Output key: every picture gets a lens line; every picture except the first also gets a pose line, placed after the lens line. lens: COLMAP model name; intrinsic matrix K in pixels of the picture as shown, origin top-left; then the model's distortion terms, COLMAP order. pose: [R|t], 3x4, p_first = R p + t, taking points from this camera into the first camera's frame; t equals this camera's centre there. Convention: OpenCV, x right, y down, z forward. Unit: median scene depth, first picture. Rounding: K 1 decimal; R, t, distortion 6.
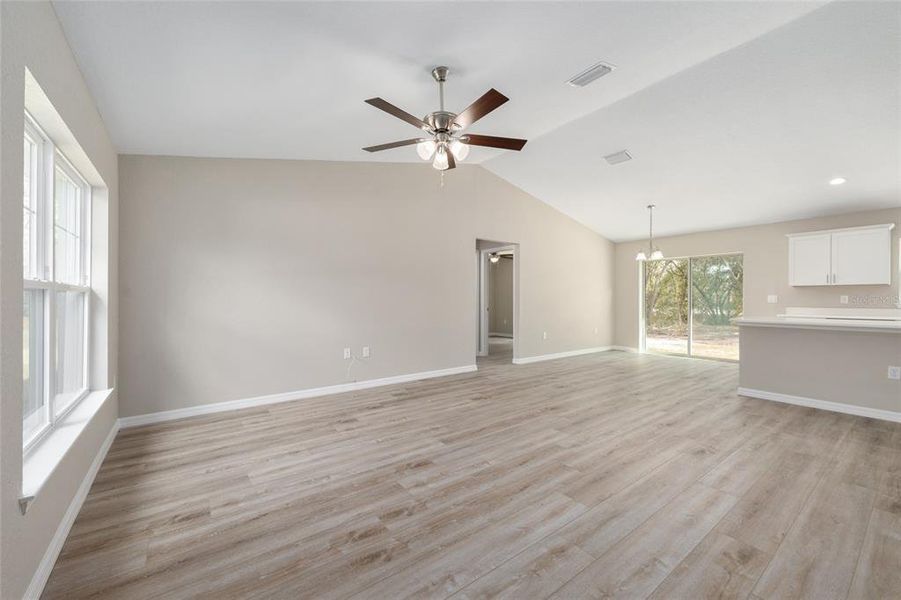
lens RADIAL K [[359.0, 0, 453.5], [0, 359.0, 298.3], [0, 0, 1]] dist [0.002193, -0.000041]
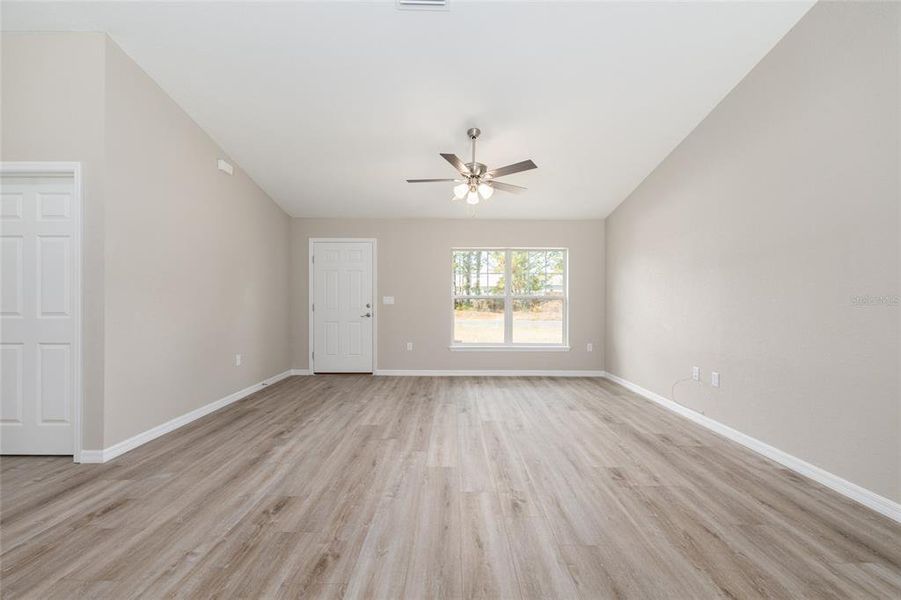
lens RADIAL K [[355.7, 0, 452.3], [0, 355.7, 300.8], [0, 0, 1]] dist [0.001917, -0.000118]
pose [[-0.606854, -0.003494, -0.794806, 1.090562], [-0.003473, 0.999992, -0.001744, -0.001731], [0.794806, 0.001702, -0.606861, 1.781100]]
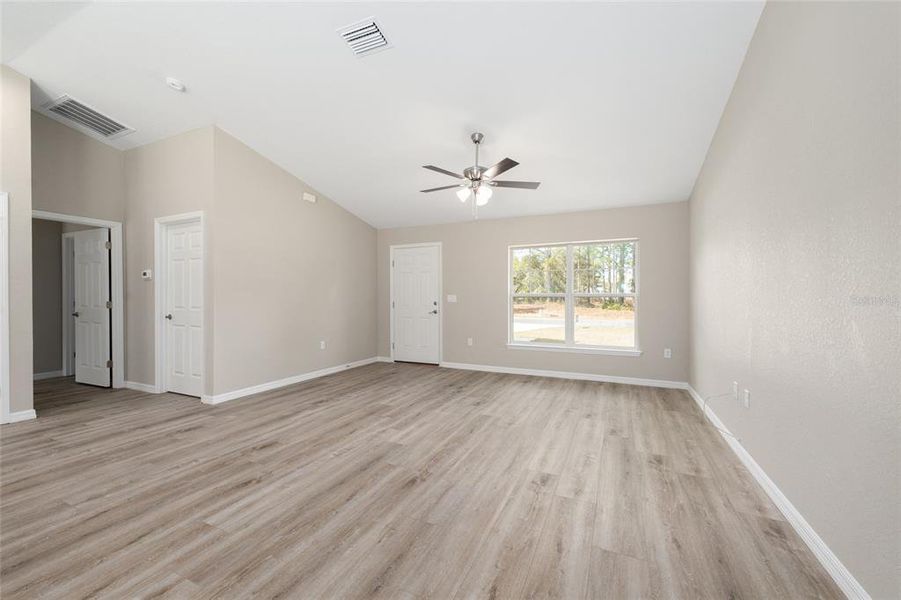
lens RADIAL K [[359.0, 0, 453.5], [0, 359.0, 298.3], [0, 0, 1]] dist [0.002193, -0.000041]
pose [[-0.881571, -0.003682, -0.472037, 0.719229], [-0.002565, 0.999992, -0.003010, -0.001267], [0.472044, -0.001443, -0.881574, 2.235594]]
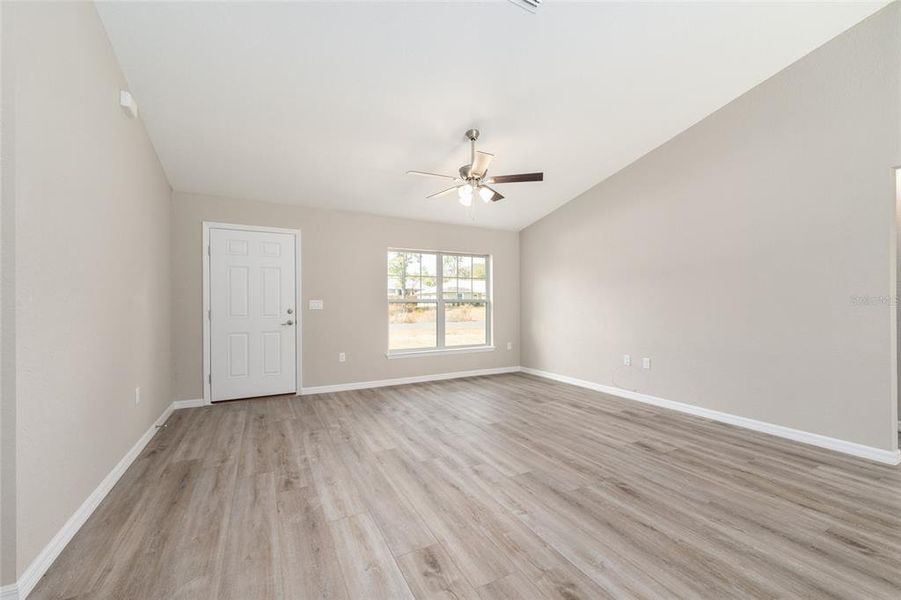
lens RADIAL K [[360.5, 0, 449.5], [0, 360.5, 303.3], [0, 0, 1]] dist [0.000567, -0.000068]
pose [[-0.168149, -0.004111, -0.985753, 1.313684], [0.003778, 0.999981, -0.004815, -0.002186], [0.985754, -0.004534, -0.168130, 1.159841]]
